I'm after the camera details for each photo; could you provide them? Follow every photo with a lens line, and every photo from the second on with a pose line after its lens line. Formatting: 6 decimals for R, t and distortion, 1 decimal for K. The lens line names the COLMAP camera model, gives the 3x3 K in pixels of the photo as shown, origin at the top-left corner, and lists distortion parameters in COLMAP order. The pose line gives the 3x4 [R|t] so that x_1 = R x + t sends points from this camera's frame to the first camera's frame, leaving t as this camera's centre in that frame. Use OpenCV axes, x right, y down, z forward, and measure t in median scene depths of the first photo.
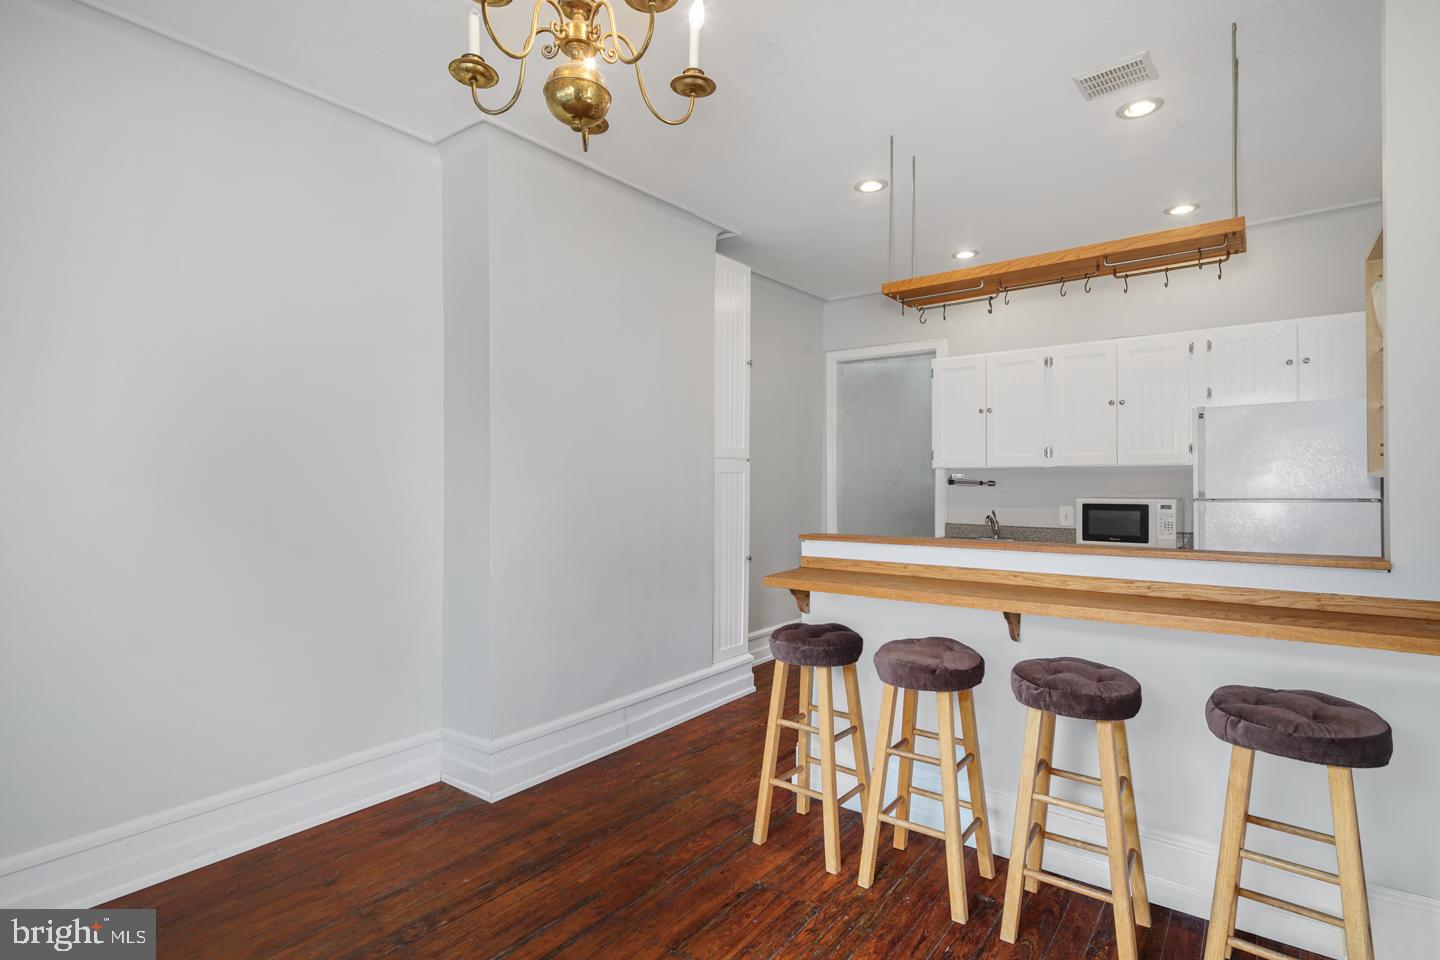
lens RADIAL K [[706.3, 0, 730.5], [0, 706.3, 480.1], [0, 0, 1]] dist [0.006631, -0.002928]
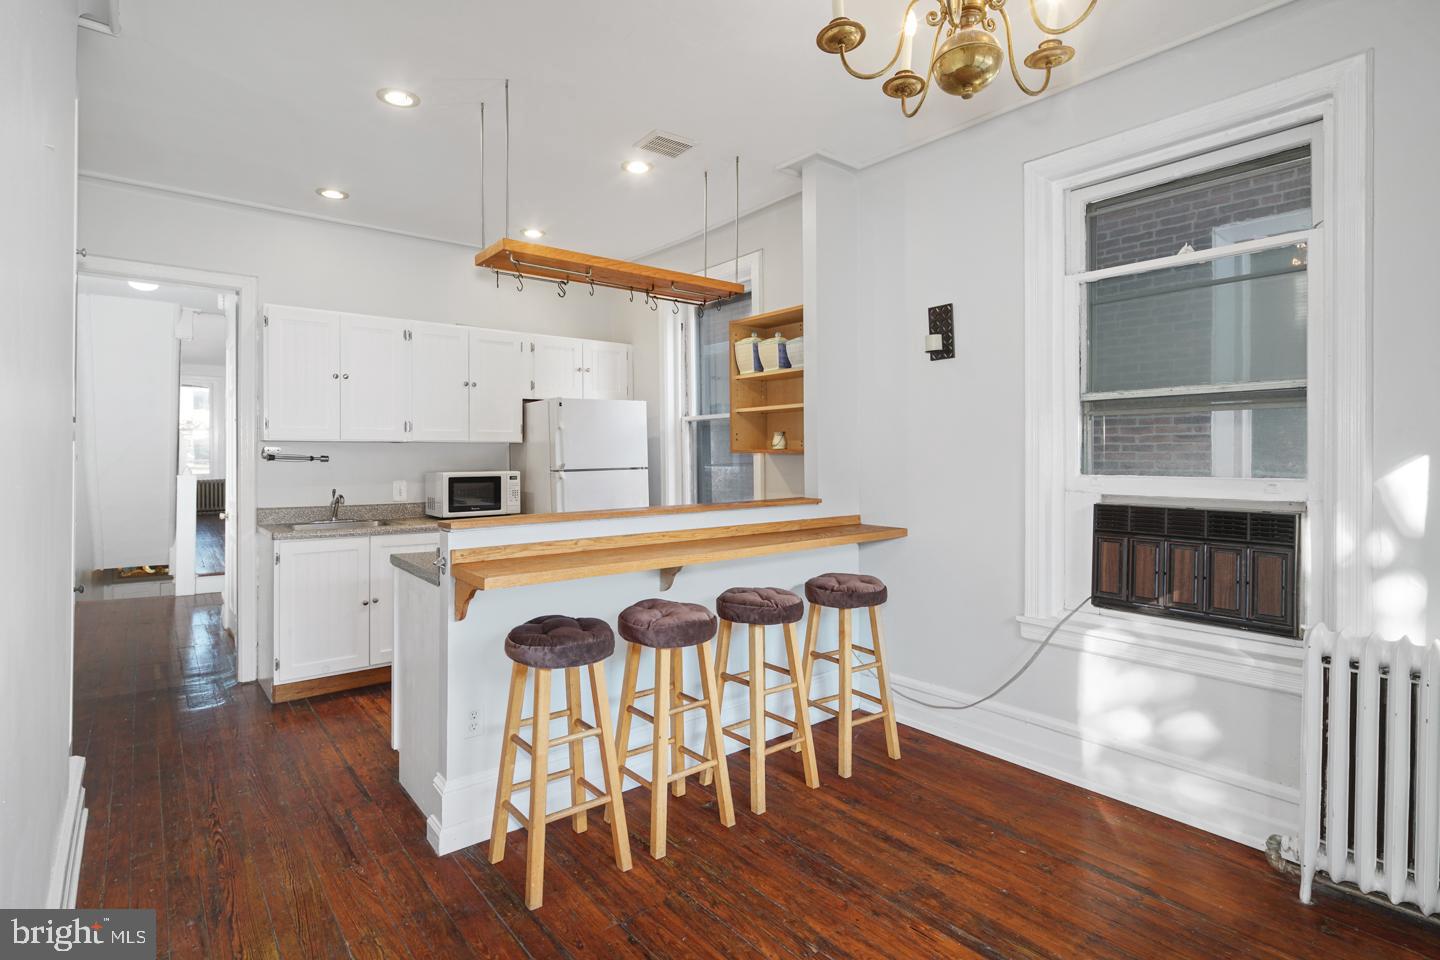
lens RADIAL K [[706.3, 0, 696.0], [0, 706.3, 453.6], [0, 0, 1]] dist [0.006631, -0.002928]
pose [[0.247309, 0.003192, 0.968931, -0.458607], [-0.000349, 0.999995, -0.003205, 0.001290], [-0.968937, 0.000454, 0.247309, 0.412375]]
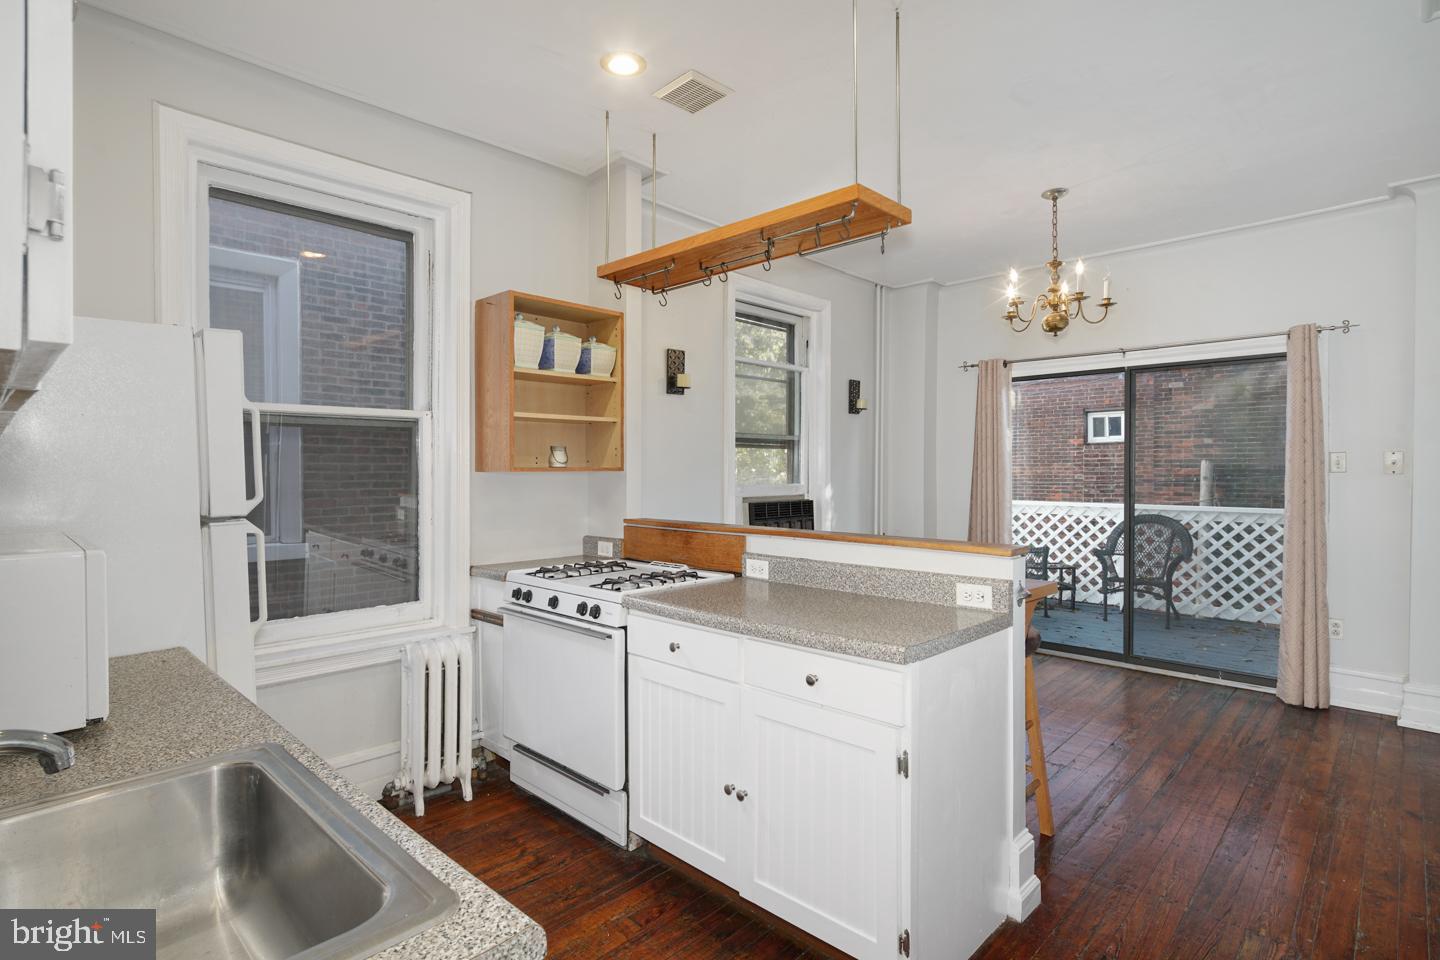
lens RADIAL K [[706.3, 0, 725.8], [0, 706.3, 478.6], [0, 0, 1]] dist [0.006631, -0.002928]
pose [[-0.994327, 0.005097, 0.106247, 0.221396], [0.006225, 0.999928, 0.010282, -0.002375], [-0.106187, 0.010885, -0.994287, 1.305633]]
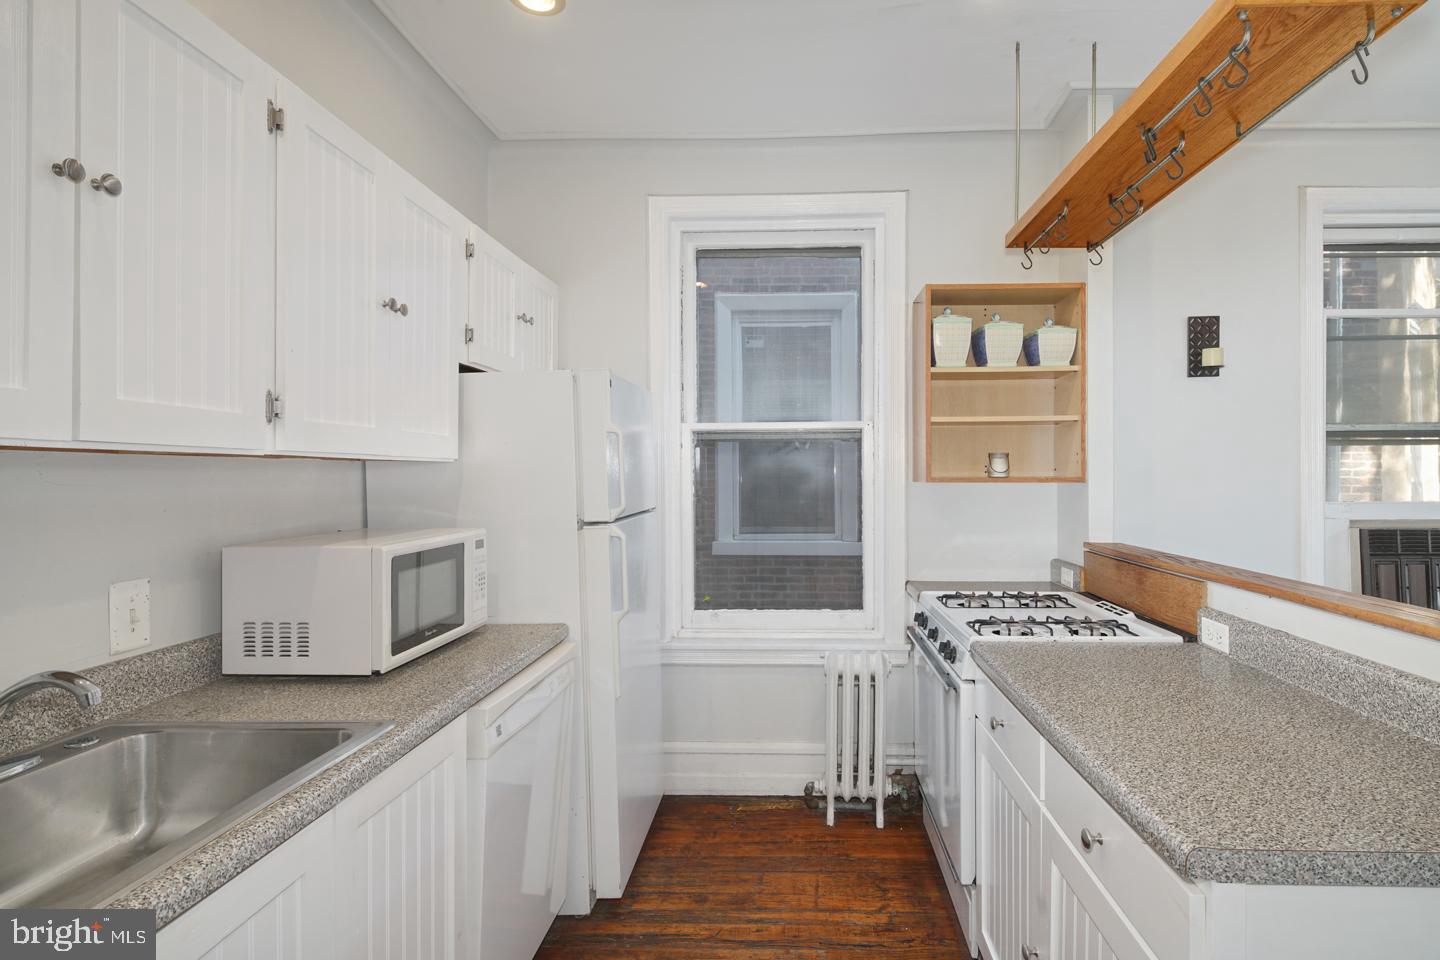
lens RADIAL K [[706.3, 0, 732.8], [0, 706.3, 474.2], [0, 0, 1]] dist [0.006631, -0.002928]
pose [[-0.596497, 0.008454, 0.802571, 0.097678], [0.005042, 0.999964, -0.006786, -0.007336], [-0.802599, -0.000001, -0.596518, 1.152360]]
